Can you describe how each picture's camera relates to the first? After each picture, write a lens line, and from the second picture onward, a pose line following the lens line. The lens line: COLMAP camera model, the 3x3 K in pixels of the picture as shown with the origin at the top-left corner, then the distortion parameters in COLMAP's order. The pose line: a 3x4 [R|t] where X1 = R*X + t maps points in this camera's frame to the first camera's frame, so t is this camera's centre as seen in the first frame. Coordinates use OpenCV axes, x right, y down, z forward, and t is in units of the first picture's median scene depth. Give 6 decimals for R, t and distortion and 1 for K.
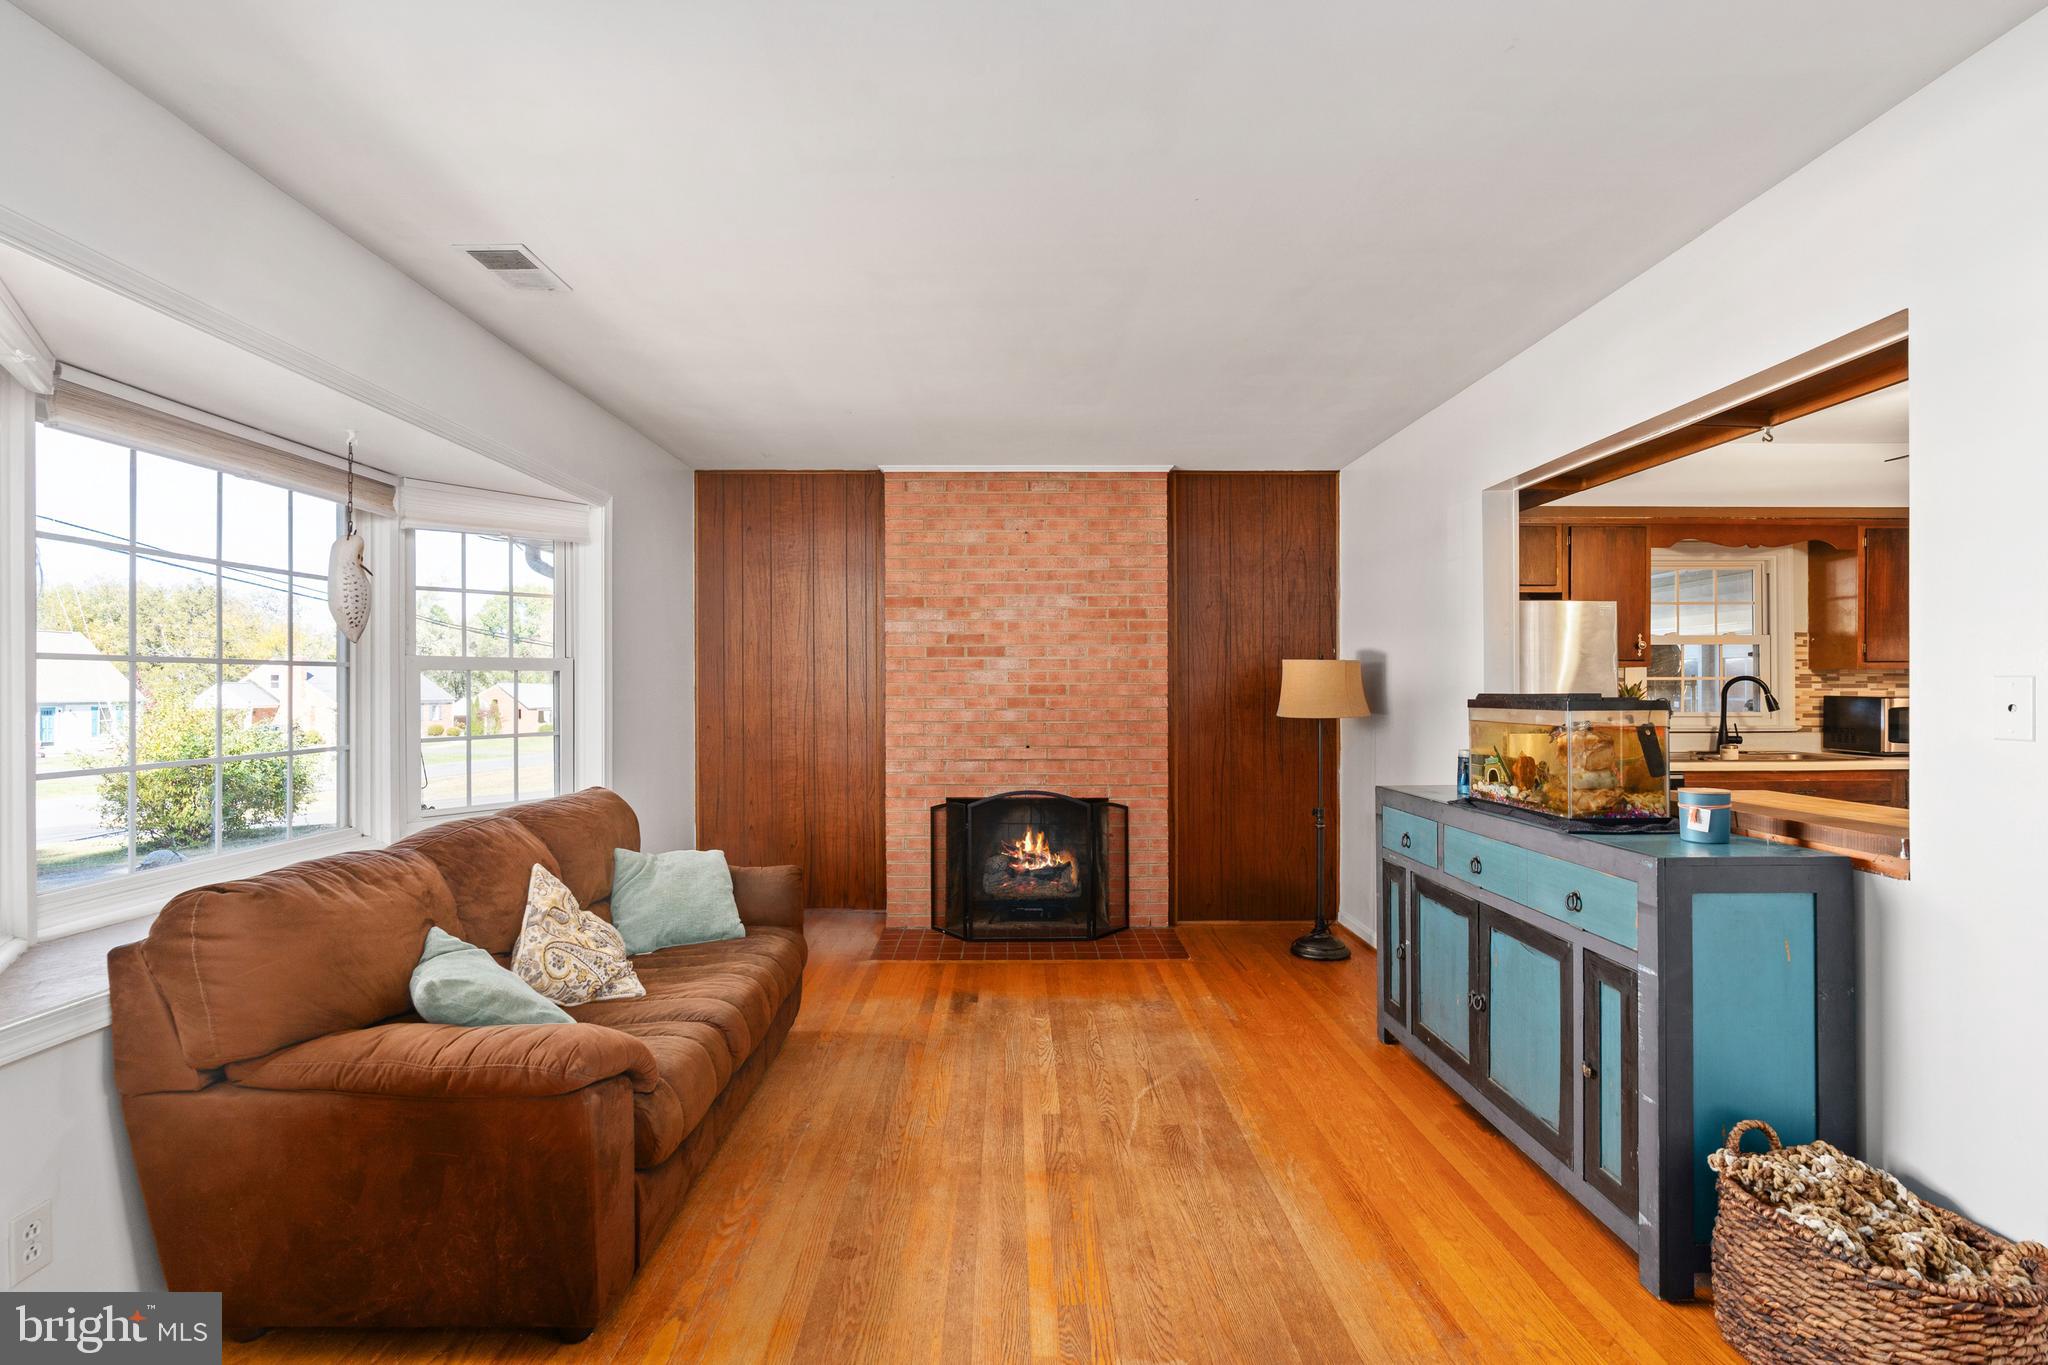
lens RADIAL K [[958.1, 0, 1028.2], [0, 958.1, 682.4], [0, 0, 1]] dist [-0.011525, 0.005652]
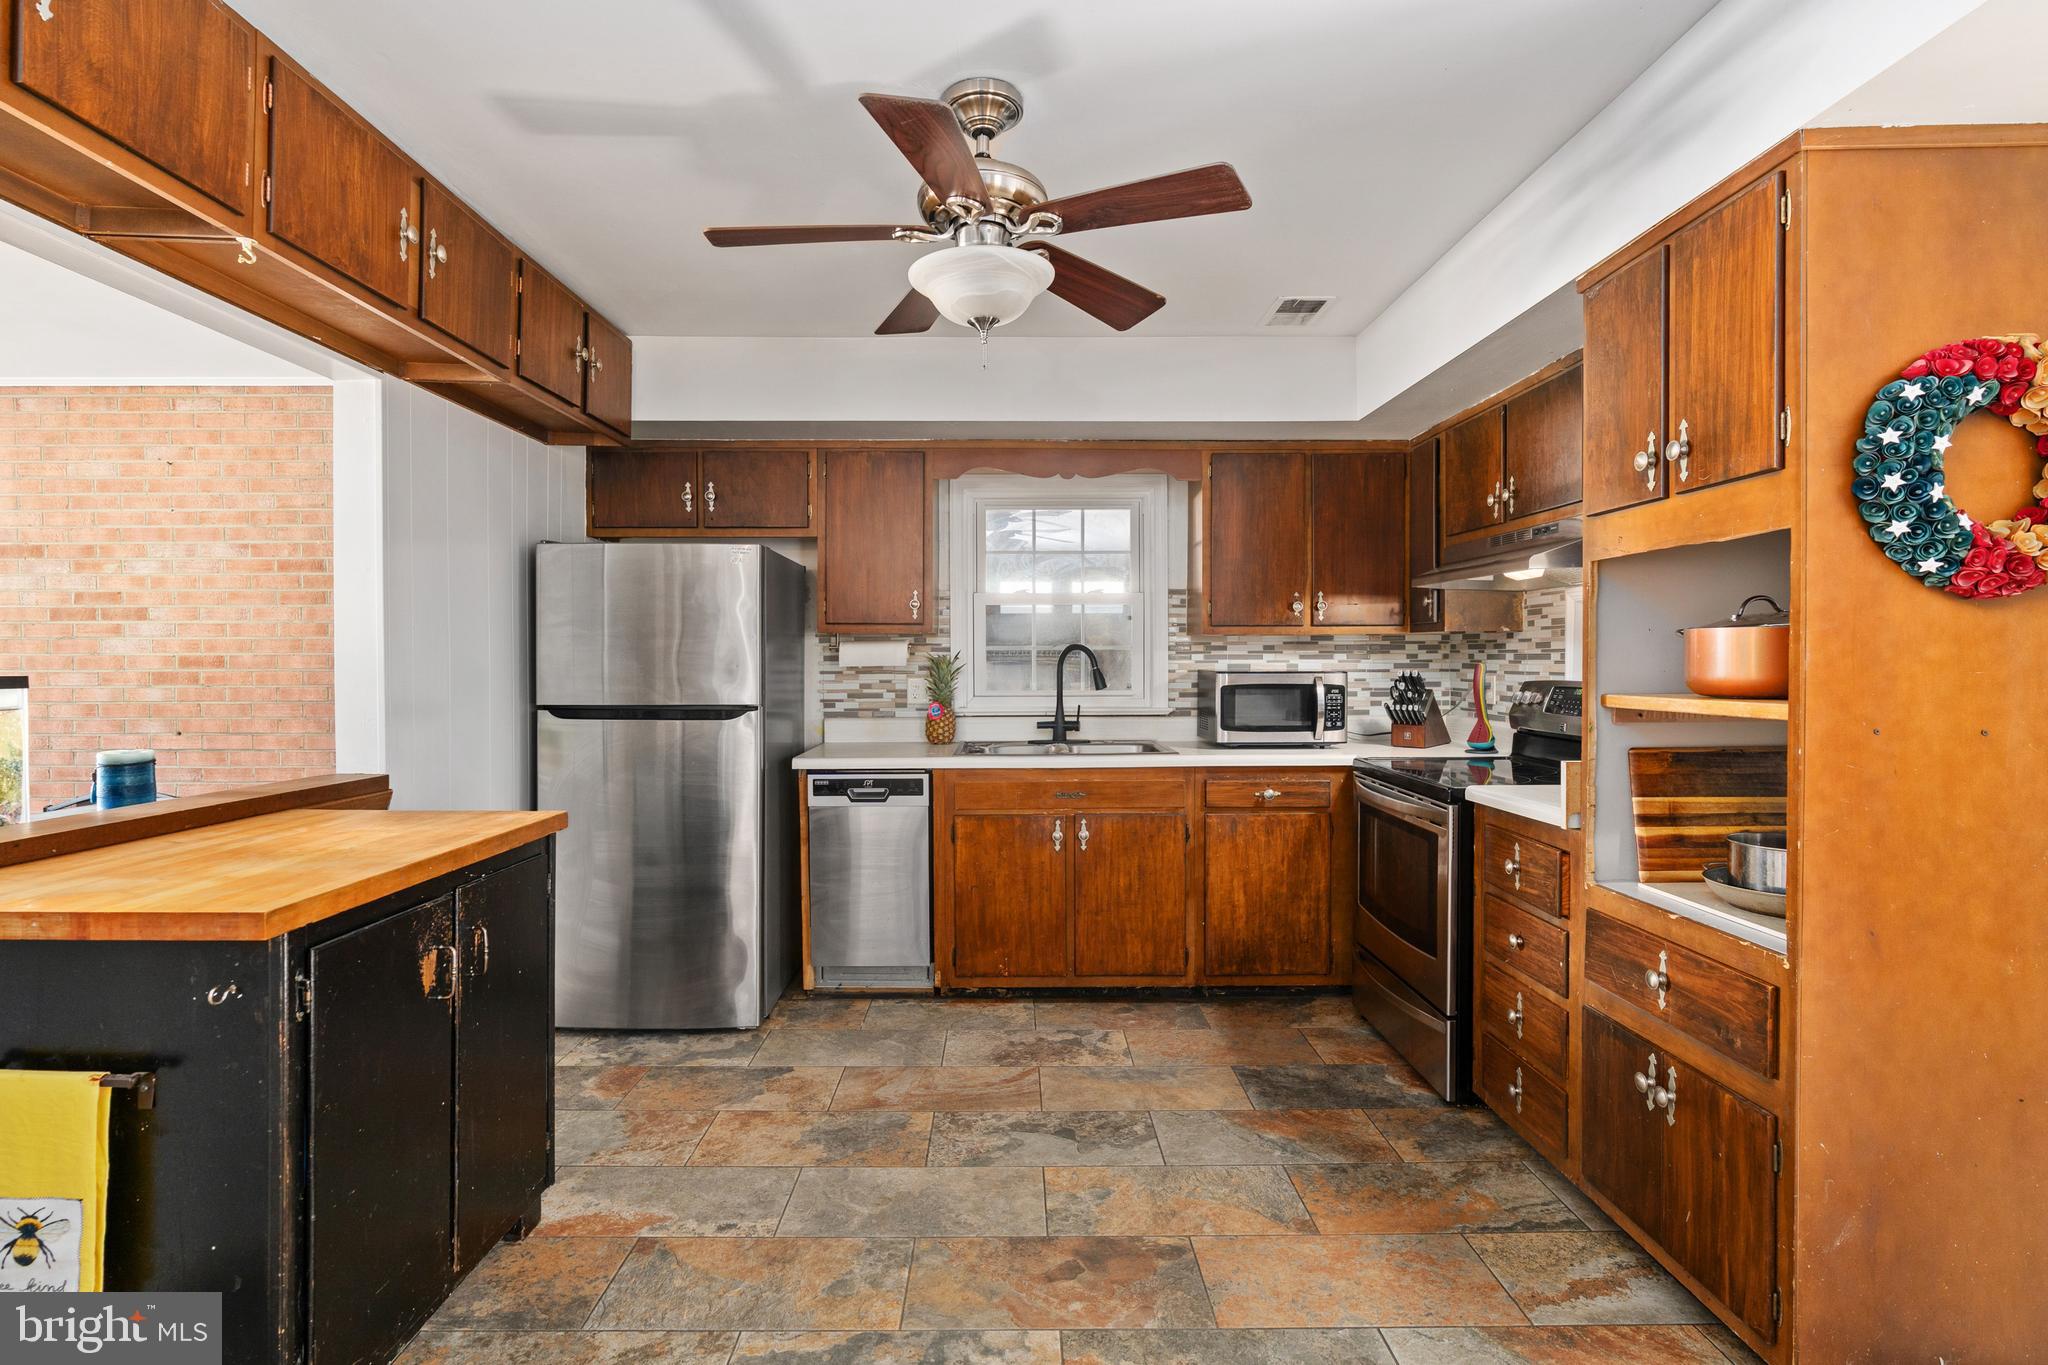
lens RADIAL K [[958.1, 0, 1020.4], [0, 958.1, 671.9], [0, 0, 1]] dist [-0.011525, 0.005652]
pose [[1.000000, -0.000043, -0.000973, 0.700830], [0.000062, 0.999825, 0.018692, 0.001291], [0.000972, -0.018692, 0.999825, 0.209427]]
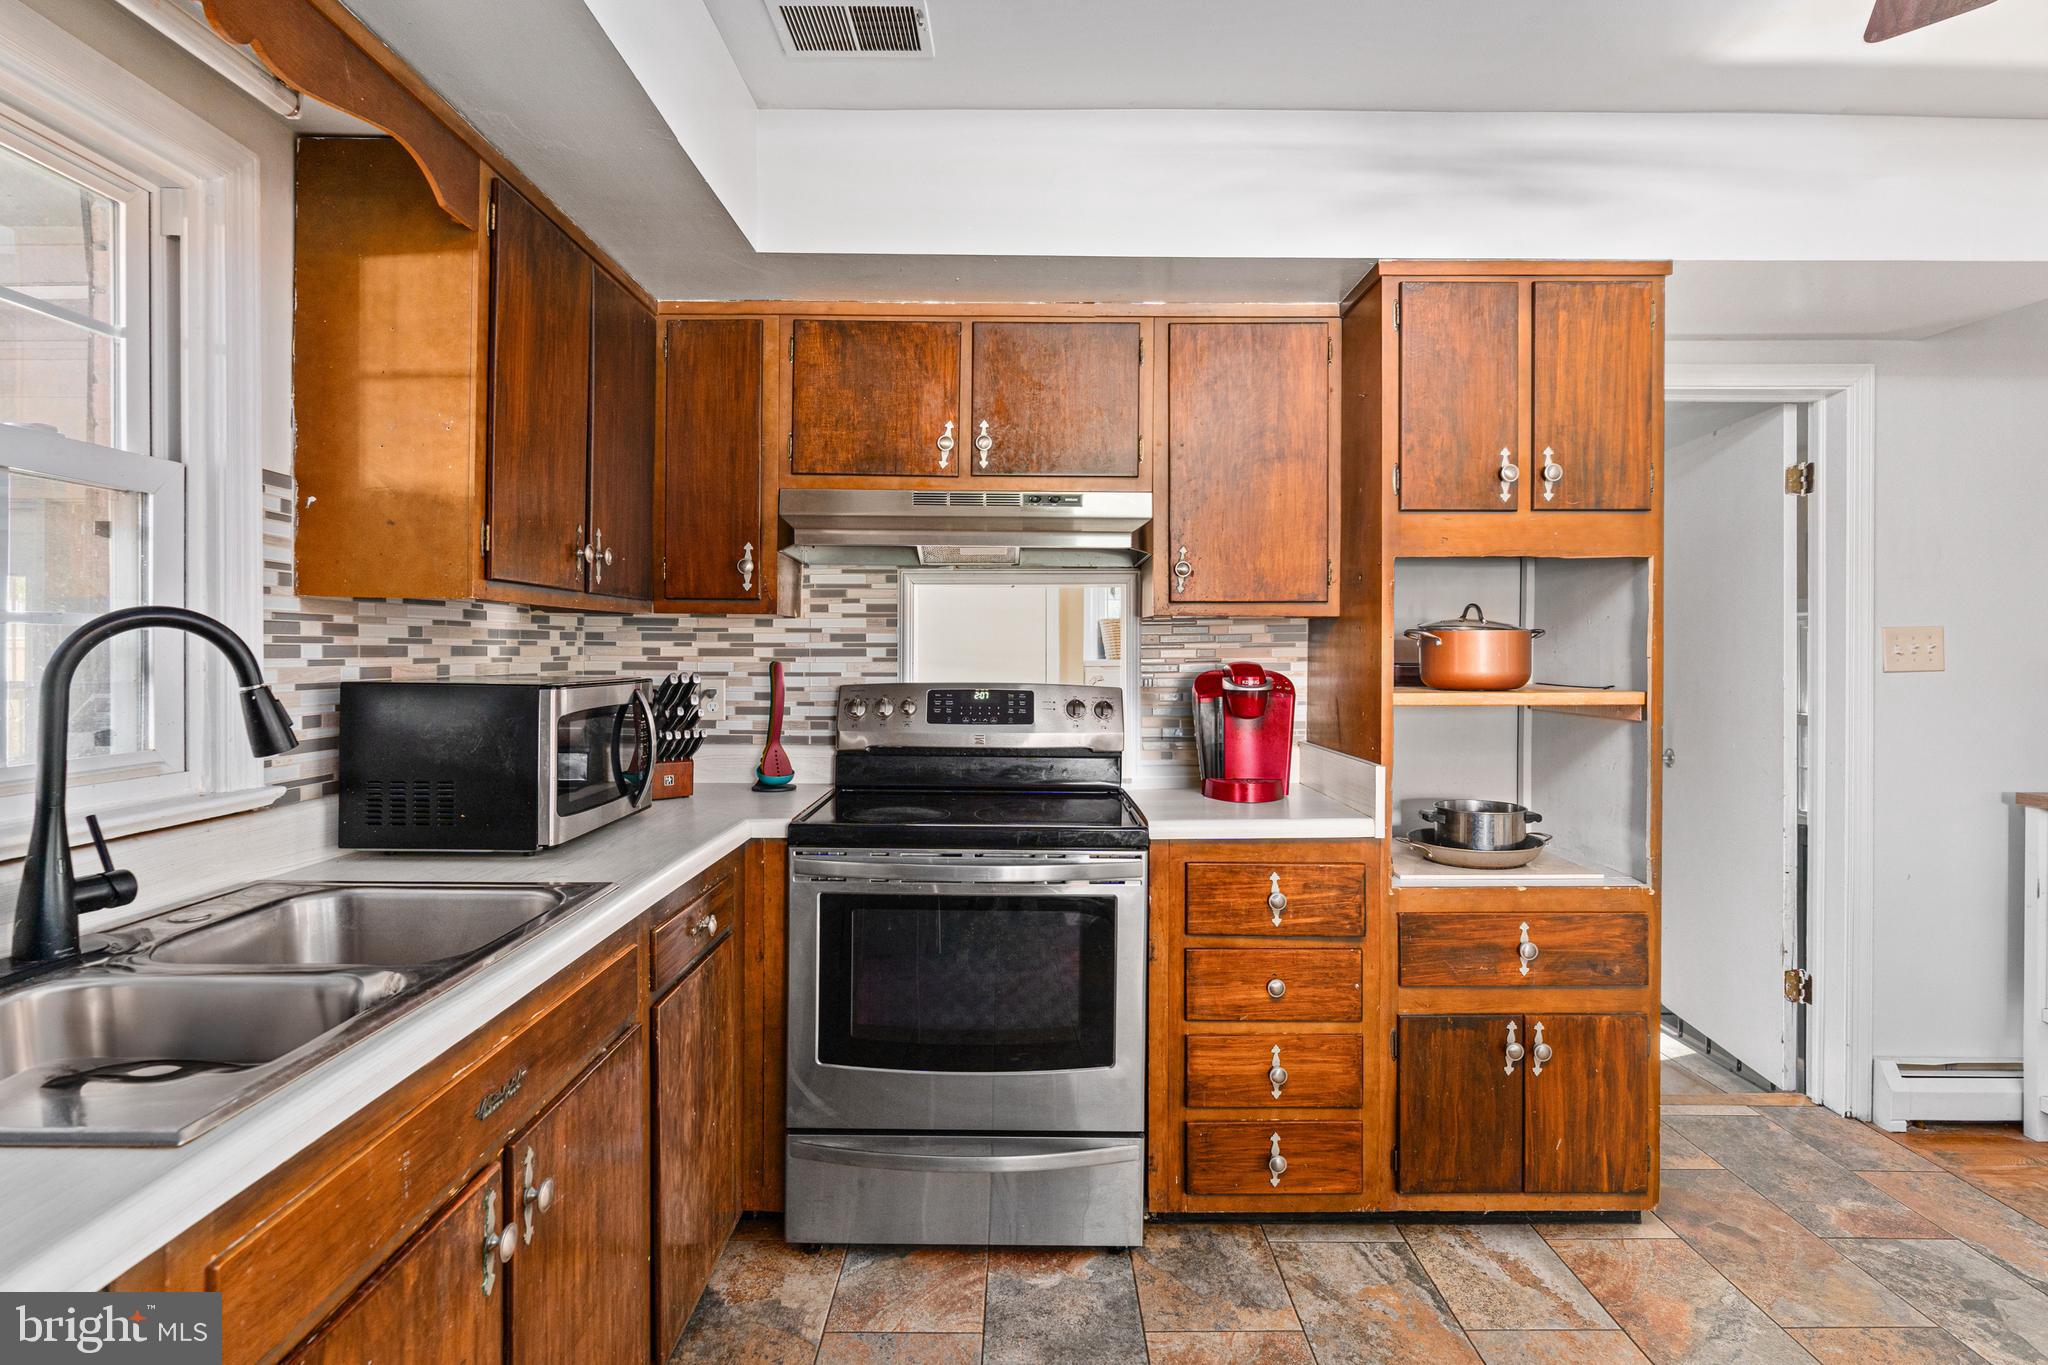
lens RADIAL K [[1026.9, 0, 1005.9], [0, 1026.9, 654.9], [0, 0, 1]] dist [-0.011087, -0.005558]
pose [[0.021946, -0.000783, 0.999759, 0.510136], [-0.006969, 0.999975, 0.000936, 0.003214], [-0.999735, -0.006988, 0.021940, 0.785978]]
